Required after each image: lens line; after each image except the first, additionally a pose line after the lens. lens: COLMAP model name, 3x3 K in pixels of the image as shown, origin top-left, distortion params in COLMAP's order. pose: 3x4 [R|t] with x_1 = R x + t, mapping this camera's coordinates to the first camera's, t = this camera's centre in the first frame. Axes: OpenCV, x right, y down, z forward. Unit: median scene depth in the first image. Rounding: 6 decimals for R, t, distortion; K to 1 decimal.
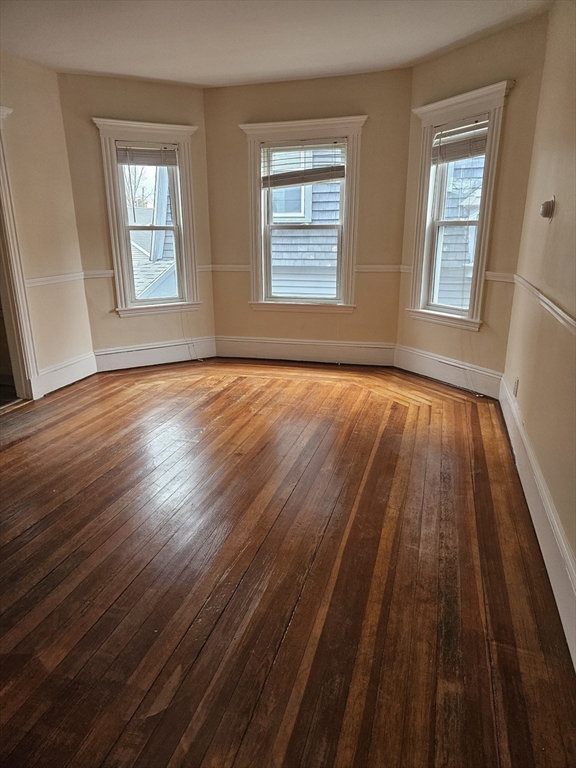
lens RADIAL K [[518.4, 0, 288.8], [0, 518.4, 376.6], [0, 0, 1]] dist [0.079876, -0.070192]
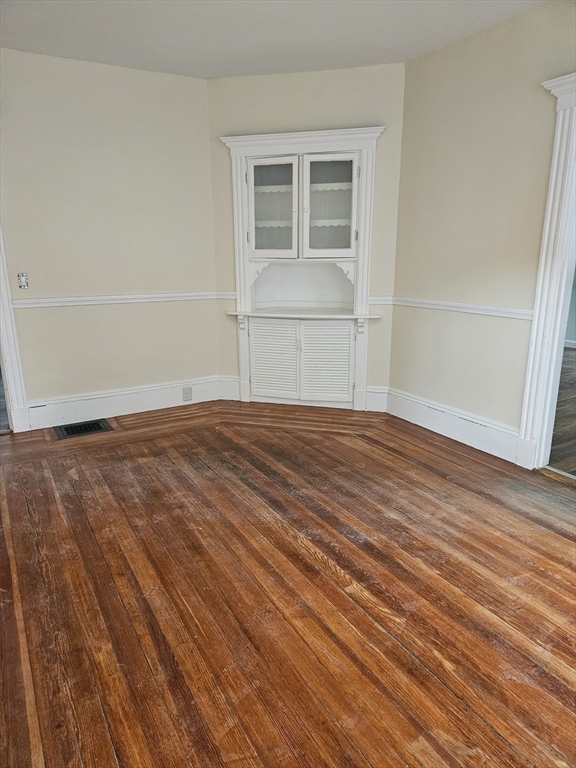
lens RADIAL K [[513.1, 0, 288.0], [0, 513.1, 384.0], [0, 0, 1]] dist [0.082460, -0.068903]
pose [[-0.682841, 0.194258, -0.704267, 0.214269], [-0.191842, 0.882492, 0.429423, -0.283350], [0.704929, 0.428335, -0.565335, 1.008131]]
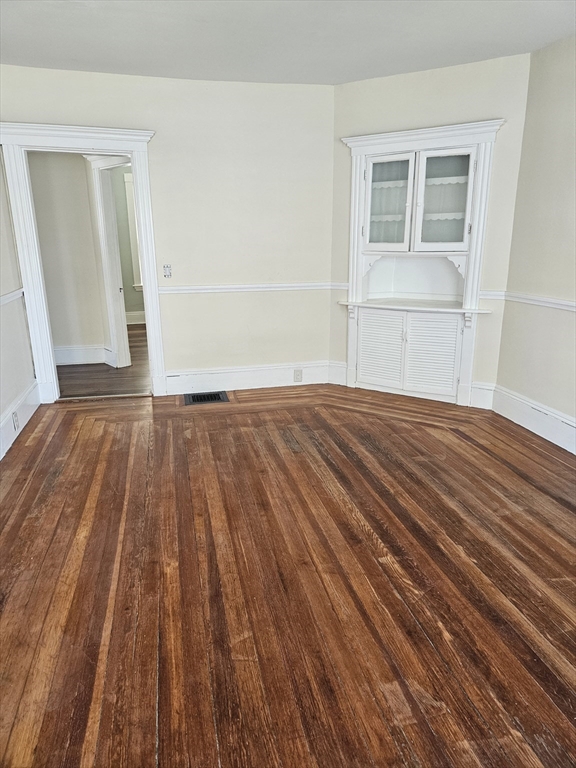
lens RADIAL K [[518.4, 0, 288.8], [0, 518.4, 376.6], [0, 0, 1]] dist [0.079876, -0.070192]
pose [[-0.868720, 0.141218, -0.474745, 0.183690], [-0.125246, 0.864712, 0.486402, -0.335438], [0.479206, 0.482007, -0.733506, 1.123419]]
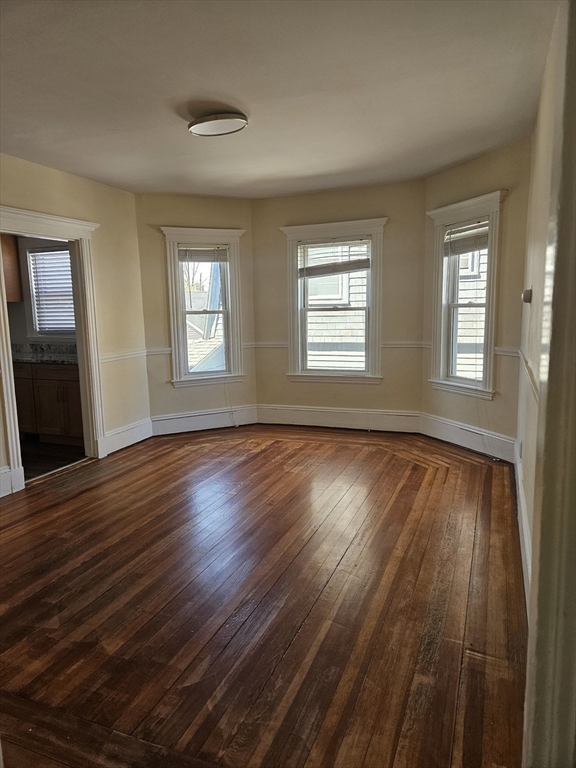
lens RADIAL K [[518.4, 0, 288.8], [0, 518.4, 376.6], [0, 0, 1]] dist [0.079876, -0.070192]
pose [[0.995645, -0.001144, -0.093216, 0.042221], [-0.012150, 0.989804, -0.141917, 0.026913], [0.092428, 0.142432, 0.985480, -0.134523]]
